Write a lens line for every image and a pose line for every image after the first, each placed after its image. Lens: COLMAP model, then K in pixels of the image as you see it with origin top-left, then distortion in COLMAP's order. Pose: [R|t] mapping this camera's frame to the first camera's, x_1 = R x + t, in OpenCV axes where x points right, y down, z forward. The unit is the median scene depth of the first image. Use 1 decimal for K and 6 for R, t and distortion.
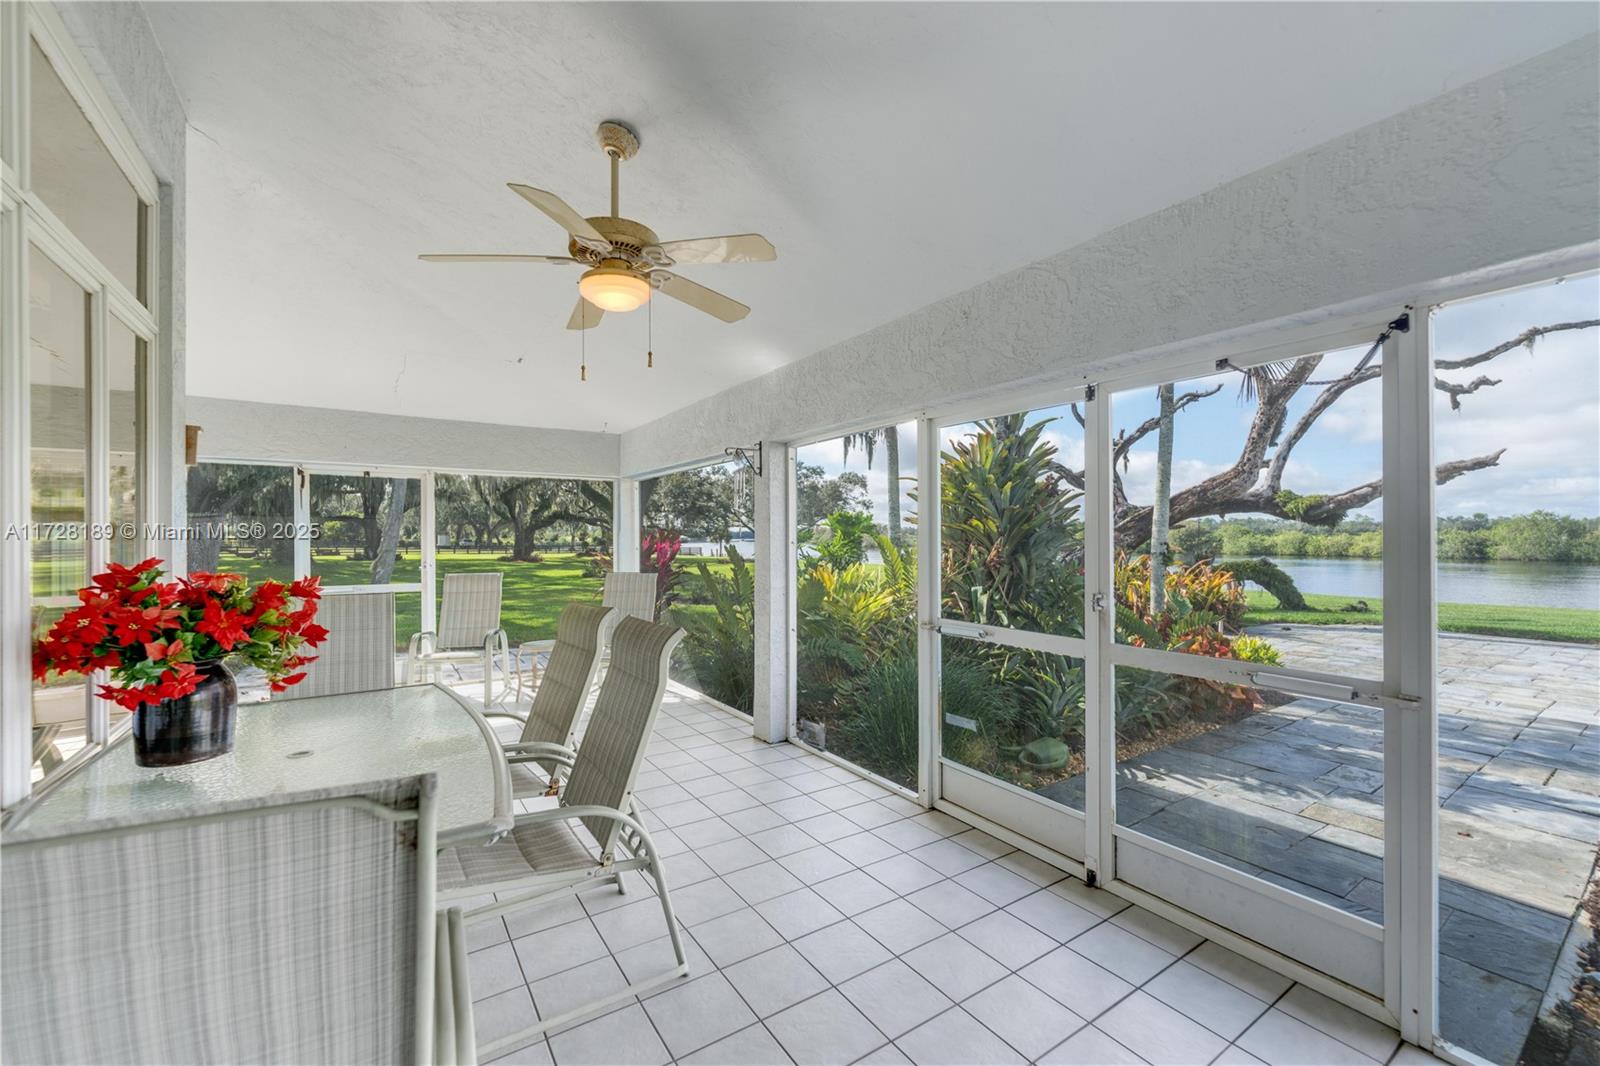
lens RADIAL K [[656.8, 0, 803.3], [0, 656.8, 534.2], [0, 0, 1]] dist [-0.002088, 0.000854]
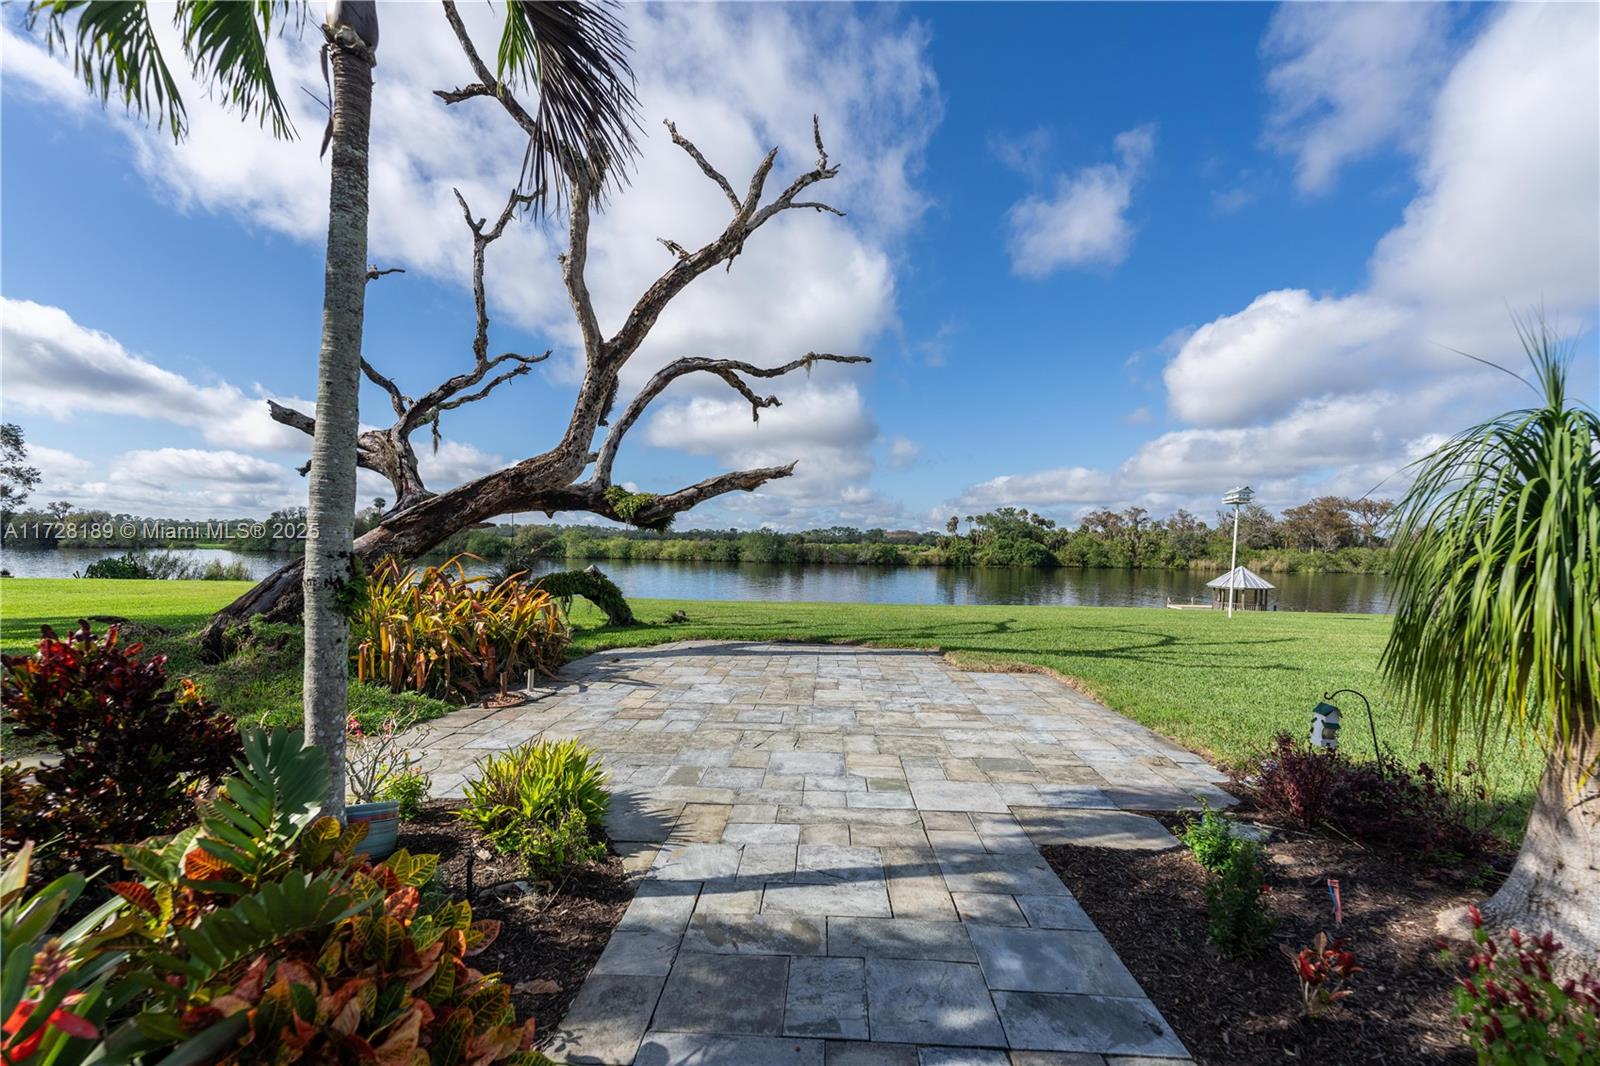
lens RADIAL K [[656.8, 0, 813.6], [0, 656.8, 574.7], [0, 0, 1]] dist [-0.002088, 0.000854]
pose [[0.600719, -0.020897, 0.799187, 0.226790], [-0.024772, 0.998692, 0.044733, 0.001181], [-0.799076, -0.046670, 0.599416, 0.307480]]
